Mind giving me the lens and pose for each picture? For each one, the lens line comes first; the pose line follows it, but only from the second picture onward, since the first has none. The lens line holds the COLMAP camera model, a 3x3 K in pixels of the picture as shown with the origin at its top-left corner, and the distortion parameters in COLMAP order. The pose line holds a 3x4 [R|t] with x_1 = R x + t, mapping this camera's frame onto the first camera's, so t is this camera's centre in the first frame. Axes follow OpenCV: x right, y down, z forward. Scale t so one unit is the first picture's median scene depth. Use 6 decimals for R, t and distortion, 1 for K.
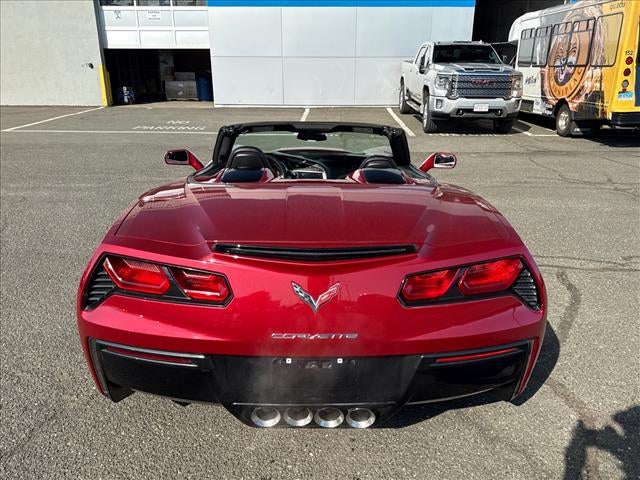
lens RADIAL K [[495.6, 0, 319.5], [0, 495.6, 239.6], [0, 0, 1]] dist [-0.026198, -0.020300]
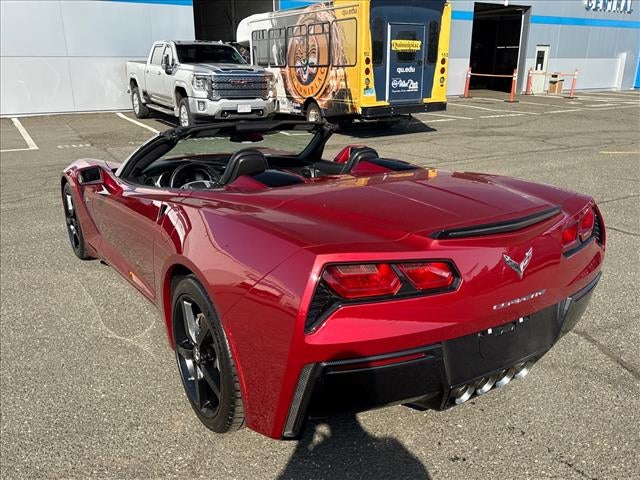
lens RADIAL K [[546.0, 0, 300.6], [0, 546.0, 221.4], [0, 0, 1]] dist [0.007772, -0.021464]
pose [[0.852520, -0.133539, 0.505349, -0.154607], [0.165310, 0.986072, -0.018306, -0.005939], [-0.495866, 0.099145, 0.862721, 0.023682]]
